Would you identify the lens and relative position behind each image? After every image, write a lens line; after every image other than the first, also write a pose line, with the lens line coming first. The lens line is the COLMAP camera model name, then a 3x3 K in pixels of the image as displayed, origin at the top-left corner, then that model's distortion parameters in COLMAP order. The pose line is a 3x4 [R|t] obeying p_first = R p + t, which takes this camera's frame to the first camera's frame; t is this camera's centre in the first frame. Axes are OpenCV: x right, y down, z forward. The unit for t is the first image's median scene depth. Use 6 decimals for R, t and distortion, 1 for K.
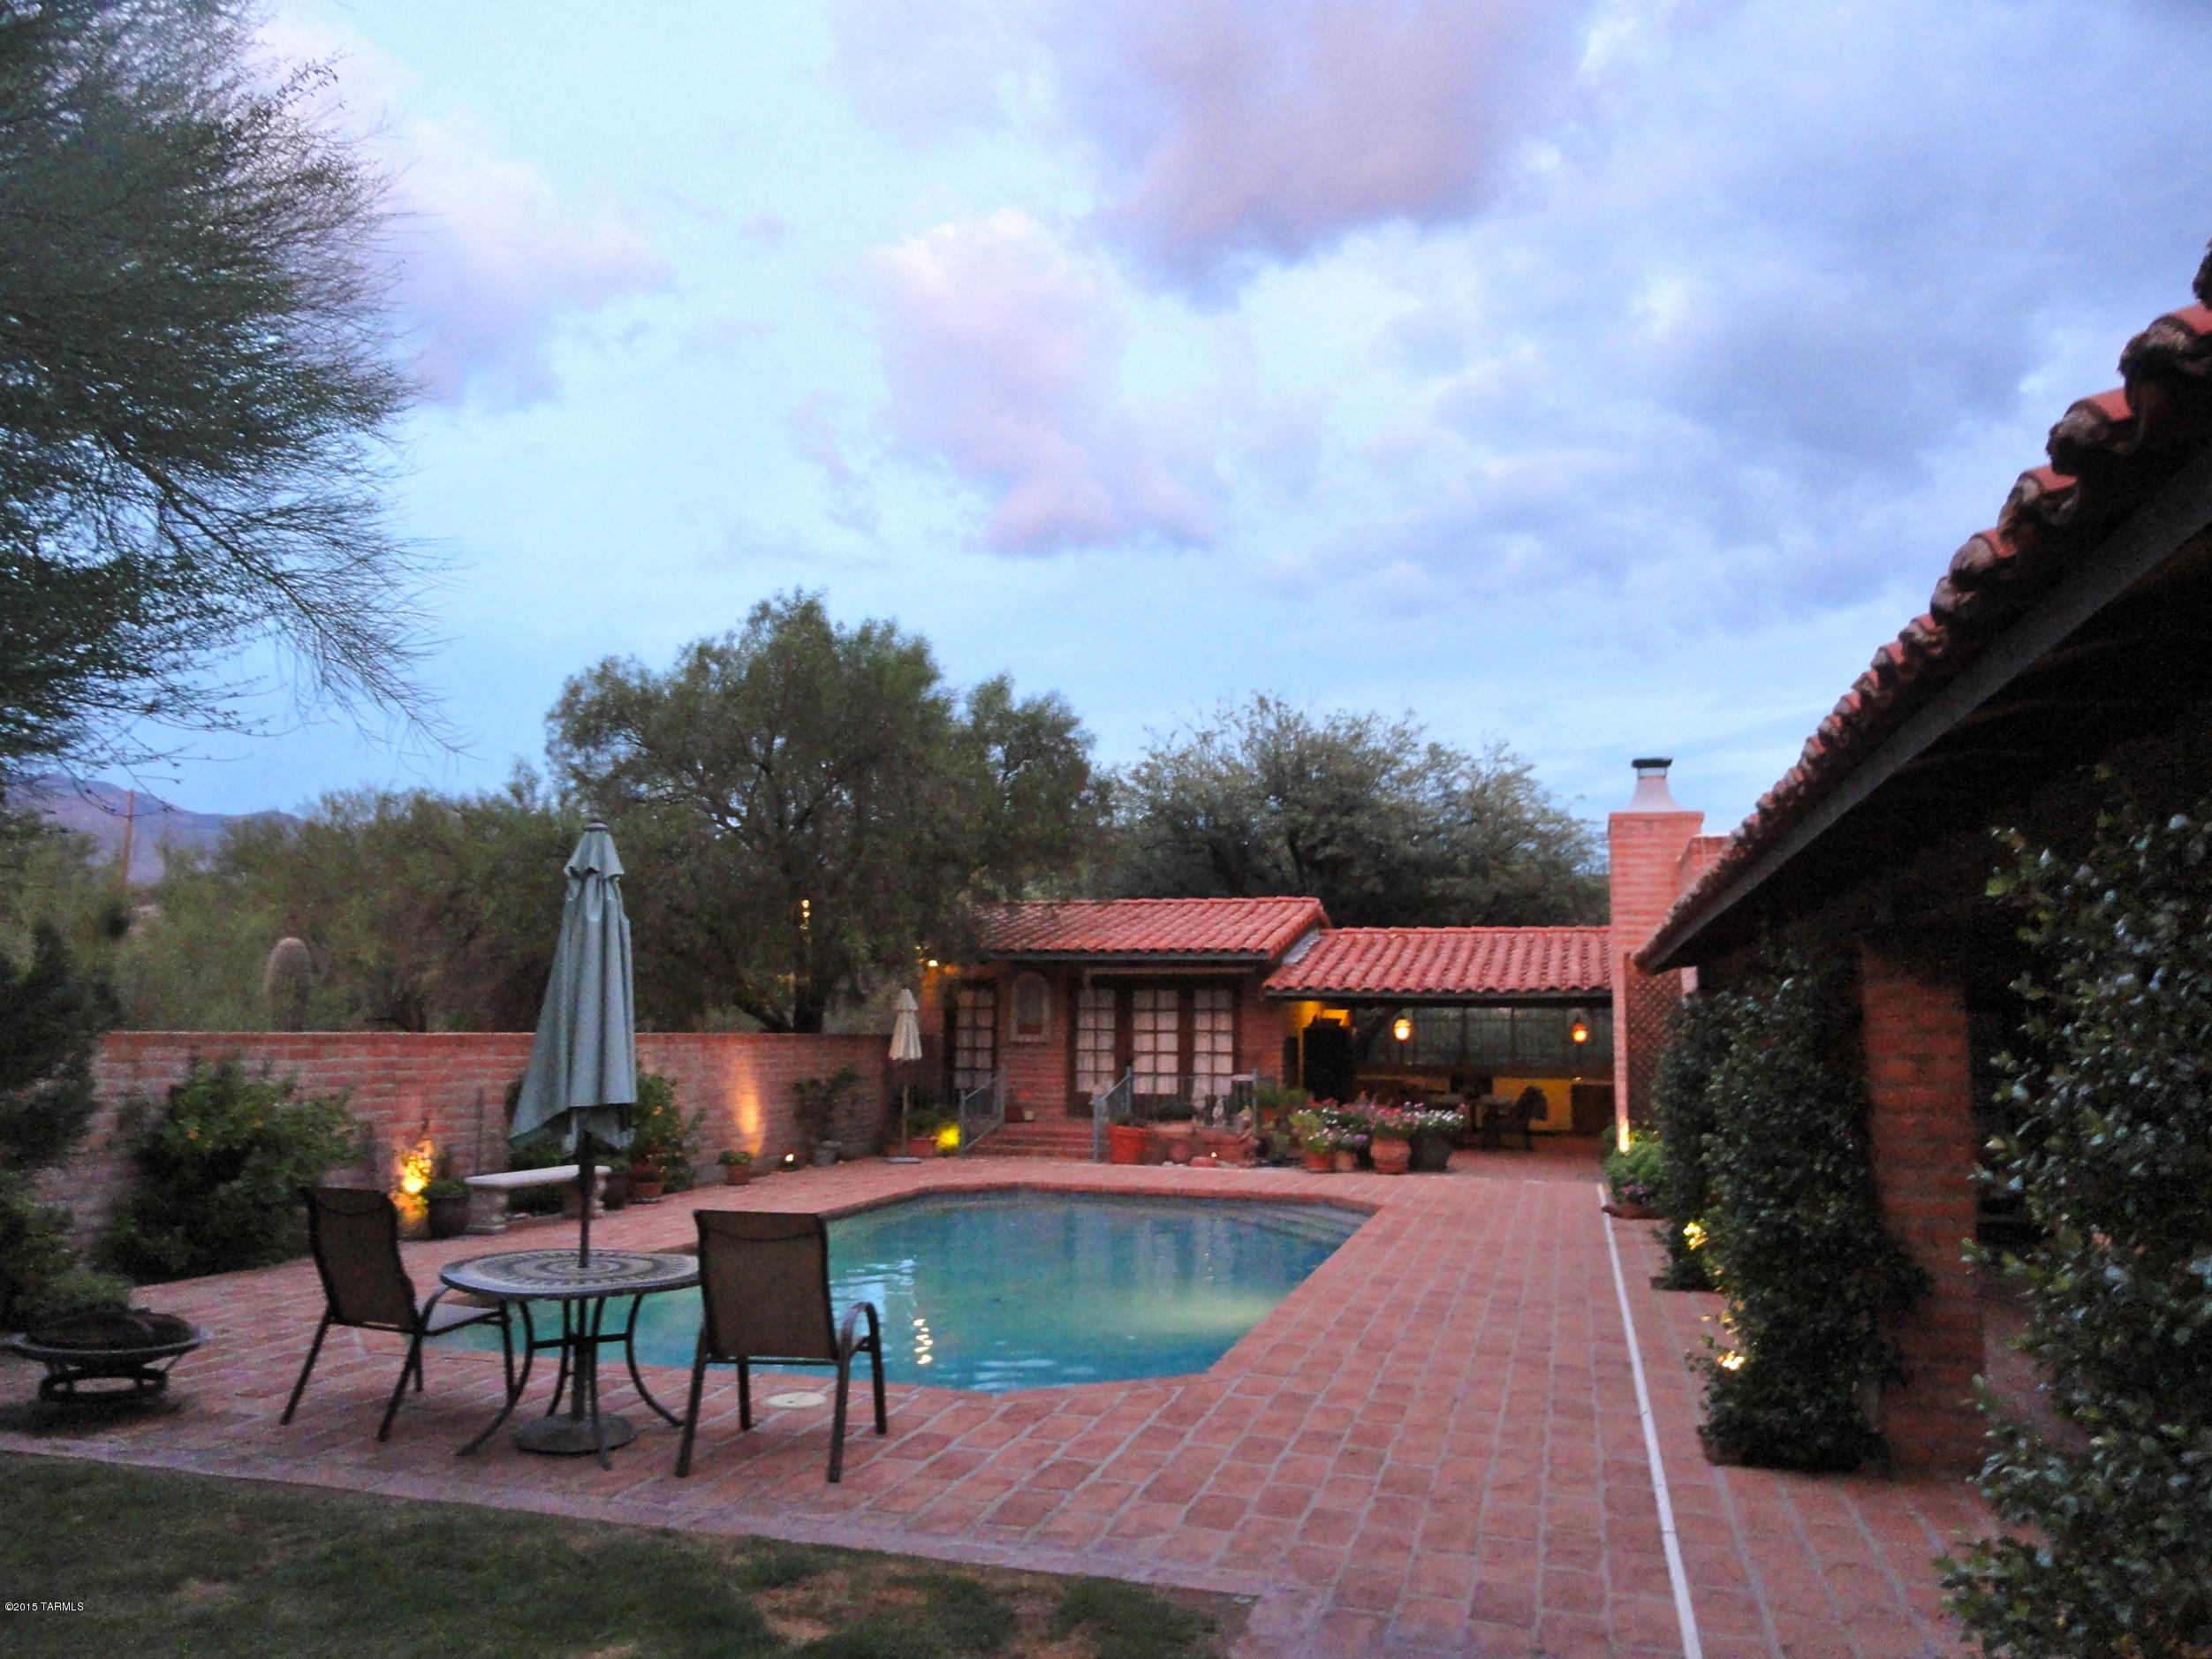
lens RADIAL K [[1521.5, 0, 1111.6], [0, 1521.5, 833.1], [0, 0, 1]] dist [-0.003951, 0.000956]
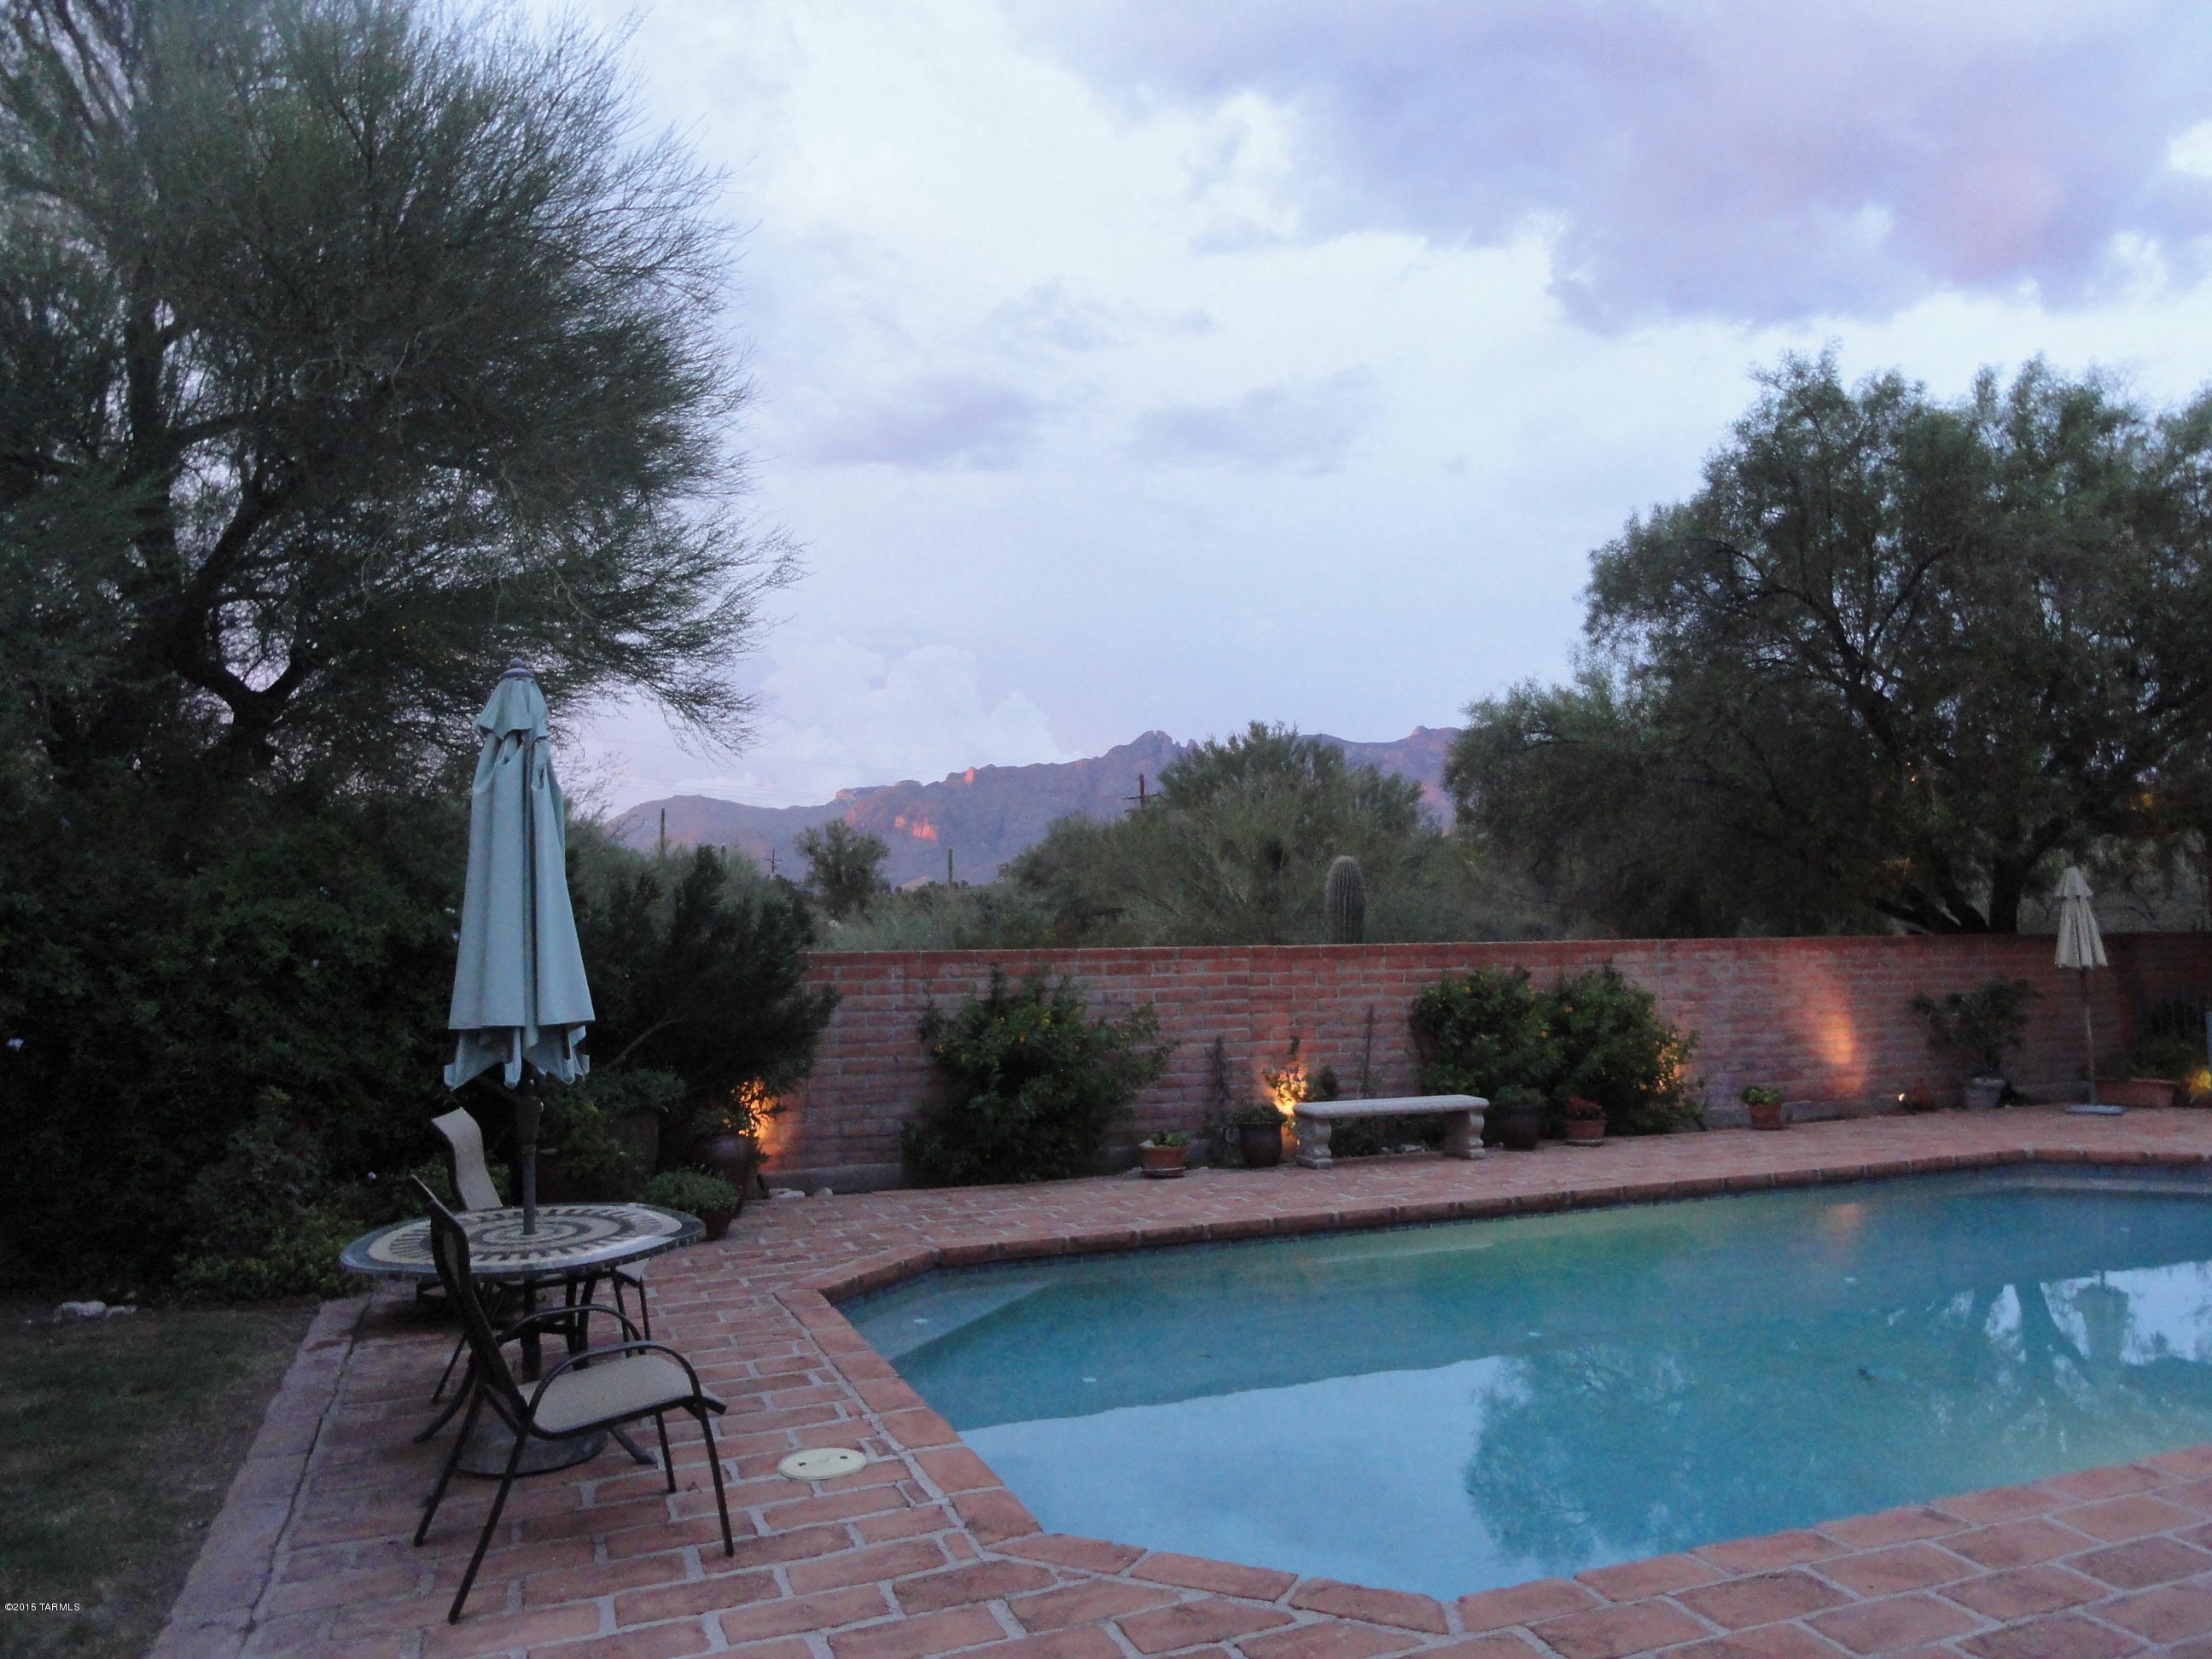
lens RADIAL K [[1521.5, 0, 1105.4], [0, 1521.5, 823.4], [0, 0, 1]] dist [-0.003951, 0.000956]
pose [[0.622901, -0.085913, -0.777569, 0.150896], [0.123626, 0.992272, -0.010601, 0.039204], [0.772471, -0.089524, 0.628709, 0.245437]]
